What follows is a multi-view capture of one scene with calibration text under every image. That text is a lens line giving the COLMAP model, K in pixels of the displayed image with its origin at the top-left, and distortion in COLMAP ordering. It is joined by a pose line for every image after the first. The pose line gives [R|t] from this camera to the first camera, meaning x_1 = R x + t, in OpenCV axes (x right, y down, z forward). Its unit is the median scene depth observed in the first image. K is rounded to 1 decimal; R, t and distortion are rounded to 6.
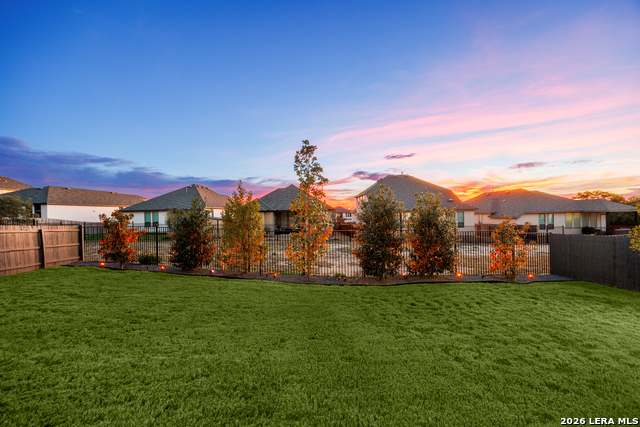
lens RADIAL K [[255.0, 0, 320.0], [0, 255.0, 213.5], [0, 0, 1]] dist [0.000156, 0.000002]
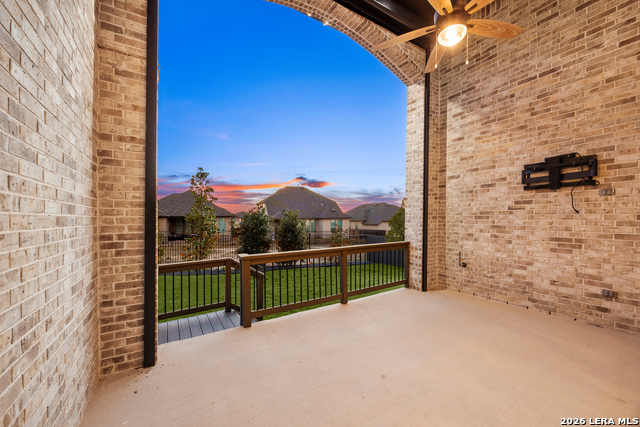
lens RADIAL K [[255.0, 0, 320.0], [0, 255.0, 213.5], [0, 0, 1]] dist [0.000156, 0.000002]
pose [[0.933062, 0.019871, 0.359167, 0.014801], [-0.012345, 0.999654, -0.023234, -0.007216], [-0.359504, 0.017245, 0.932984, -0.128054]]
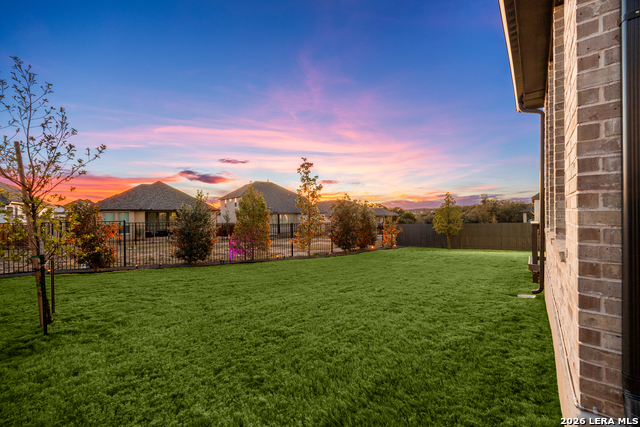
lens RADIAL K [[255.0, 0, 320.0], [0, 255.0, 213.5], [0, 0, 1]] dist [0.000156, 0.000002]
pose [[0.772454, 0.019465, 0.634773, -0.243203], [-0.008760, 0.999762, -0.019998, 0.011542], [-0.635011, 0.009887, 0.772440, -0.033107]]
